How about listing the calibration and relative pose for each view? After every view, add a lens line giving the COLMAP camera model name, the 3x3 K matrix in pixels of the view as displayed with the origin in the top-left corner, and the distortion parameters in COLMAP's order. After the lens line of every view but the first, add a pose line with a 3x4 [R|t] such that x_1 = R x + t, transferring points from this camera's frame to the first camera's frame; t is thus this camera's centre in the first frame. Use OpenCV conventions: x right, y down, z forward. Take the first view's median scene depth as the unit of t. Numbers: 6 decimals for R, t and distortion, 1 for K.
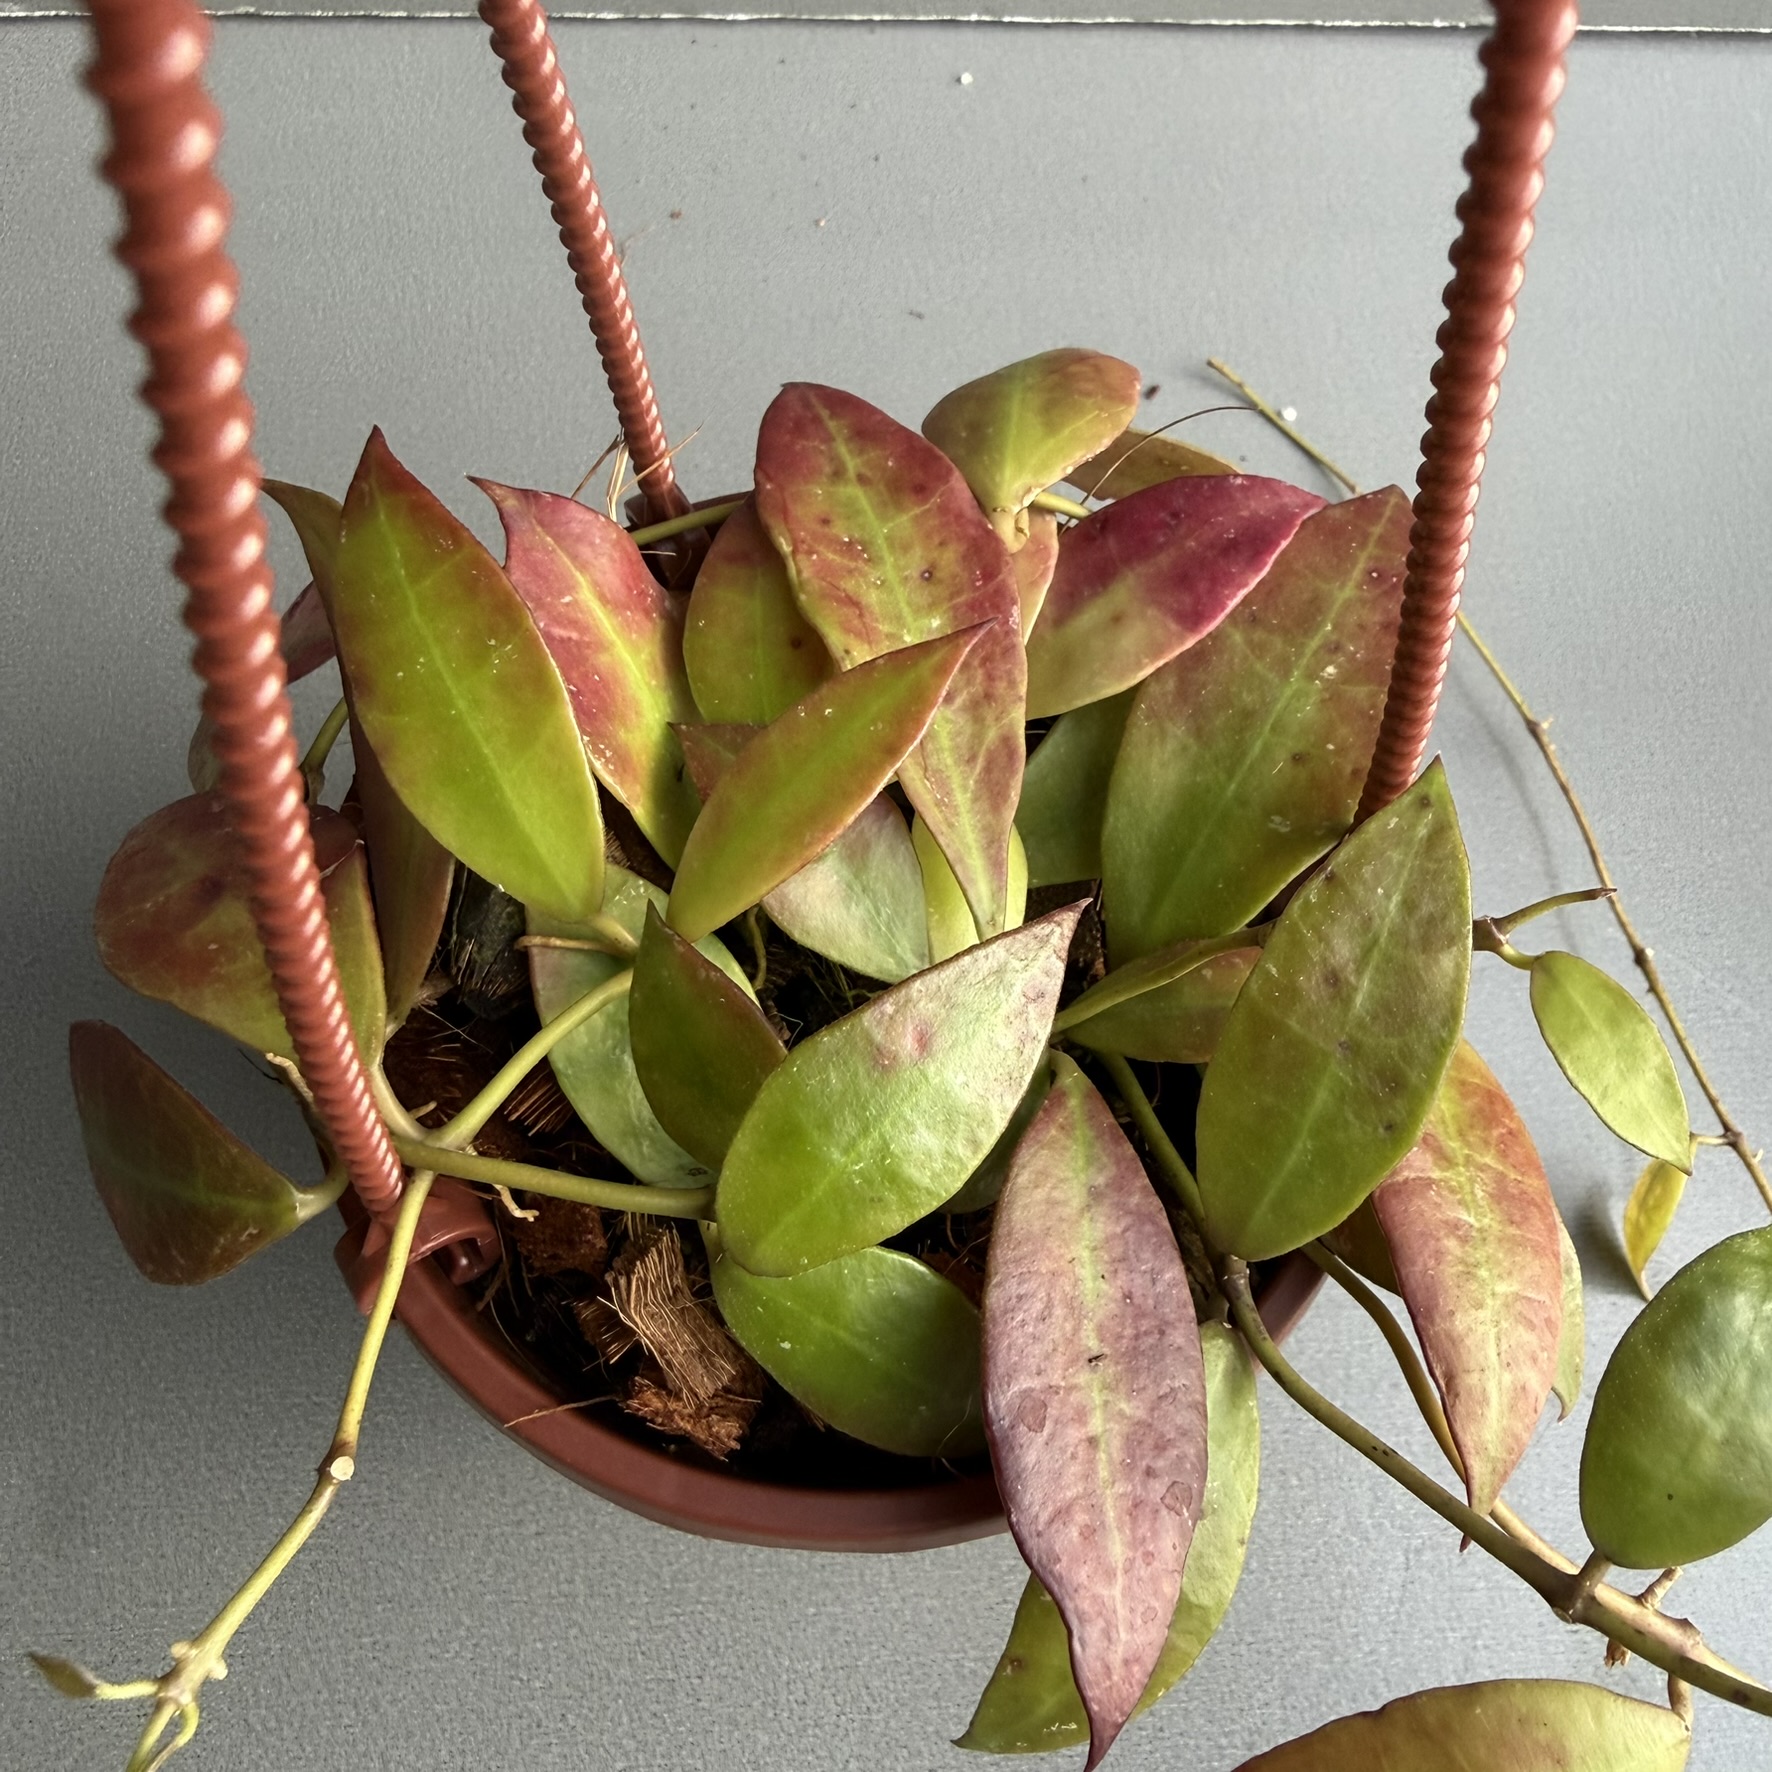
lens RADIAL K [[1729.0, 0, 856.5], [0, 1729.0, 800.2], [0, 0, 1]] dist [-0.018805, -0.011971]
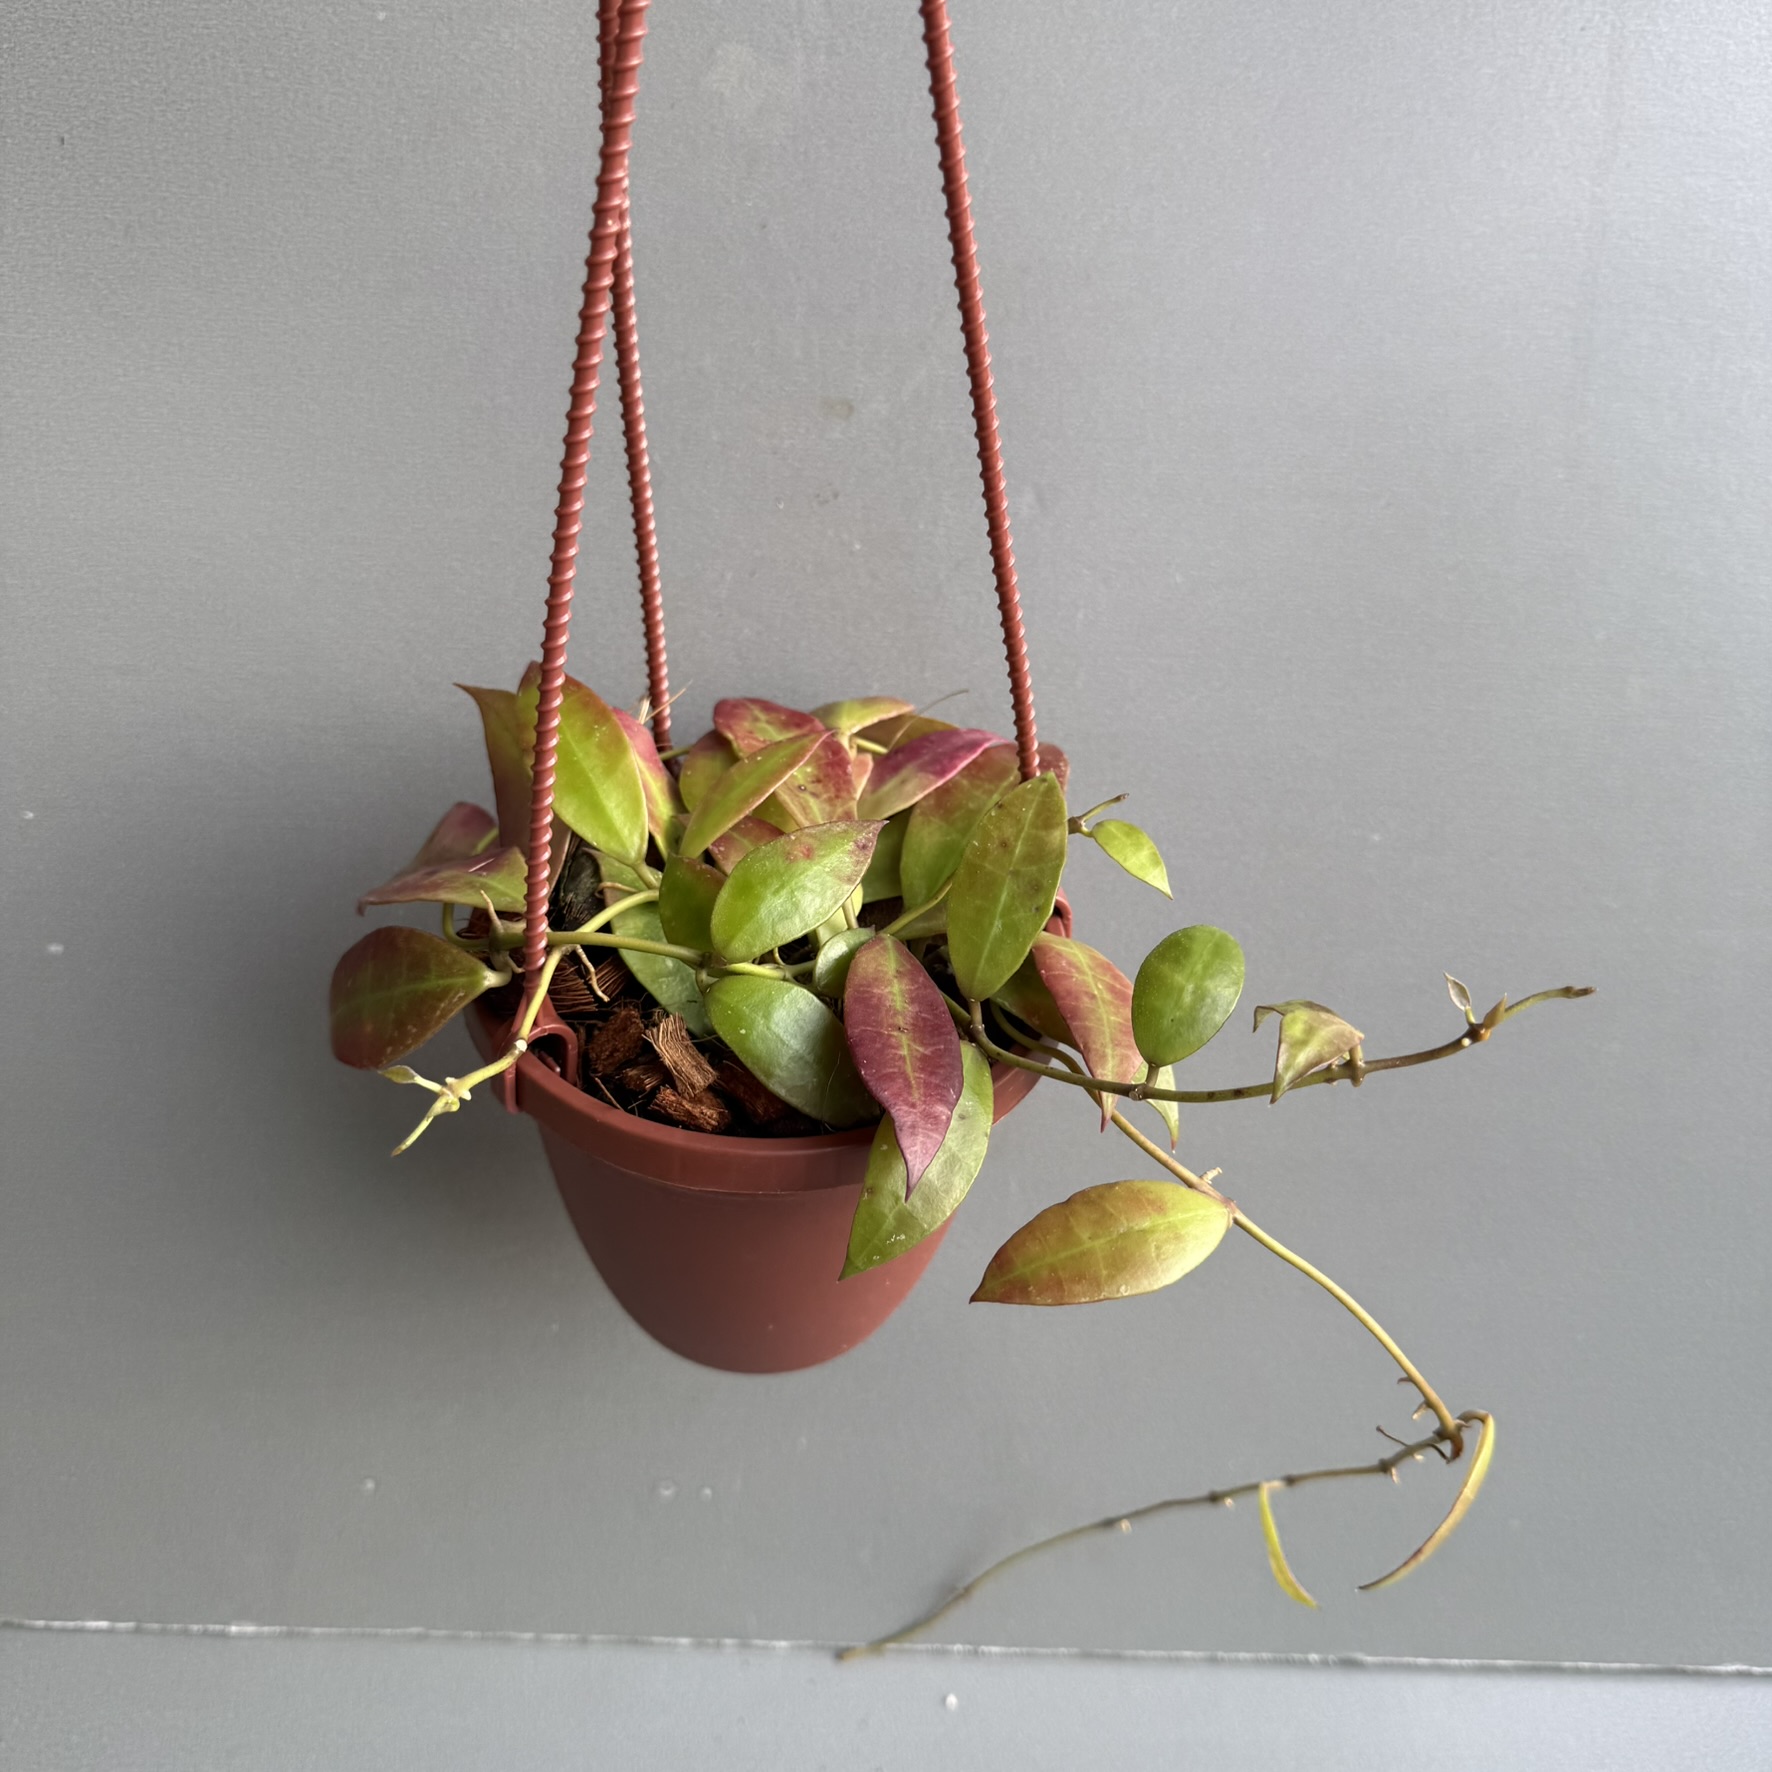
lens RADIAL K [[1718.8, 0, 877.0], [0, 1718.8, 884.2], [0, 0, 1]] dist [0.014822, -0.004592]
pose [[0.995858, -0.012913, 0.089999, -0.058088], [0.050786, 0.900051, -0.432814, 0.916322], [-0.075415, 0.435592, 0.896979, -0.737582]]
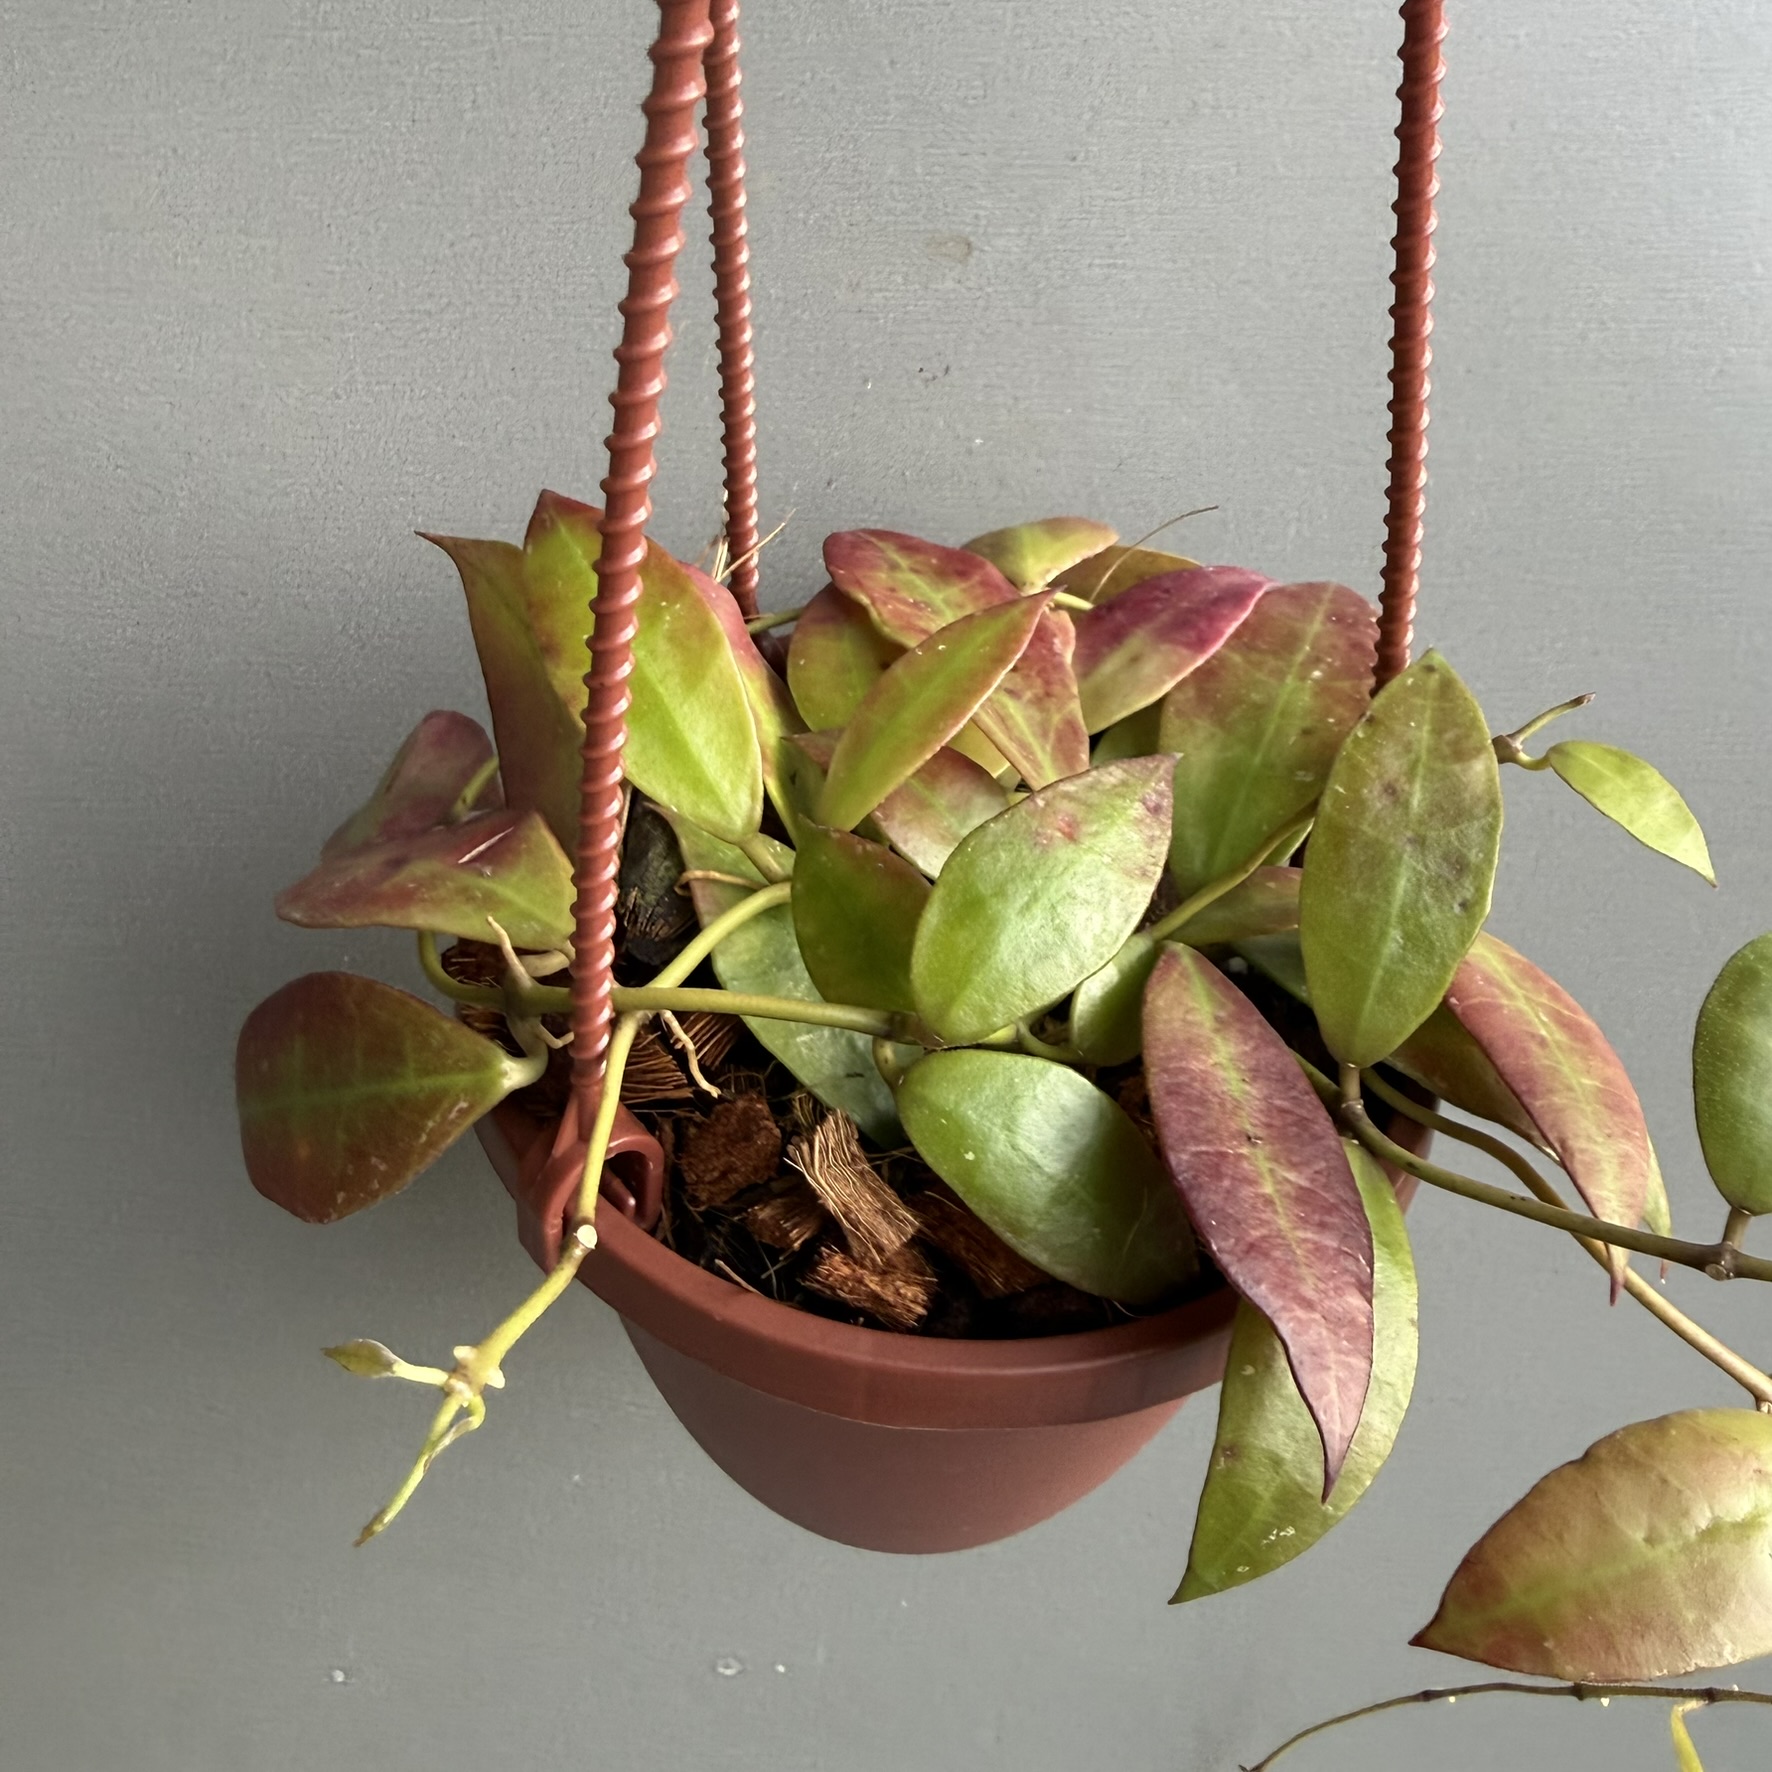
lens RADIAL K [[1727.6, 0, 850.1], [0, 1727.6, 746.5], [0, 0, 1]] dist [-0.019642, 0.004698]
pose [[0.993462, -0.055686, 0.099662, -0.191560], [0.090147, 0.918280, -0.385532, 0.445030], [-0.070049, 0.391996, 0.917296, -0.080337]]
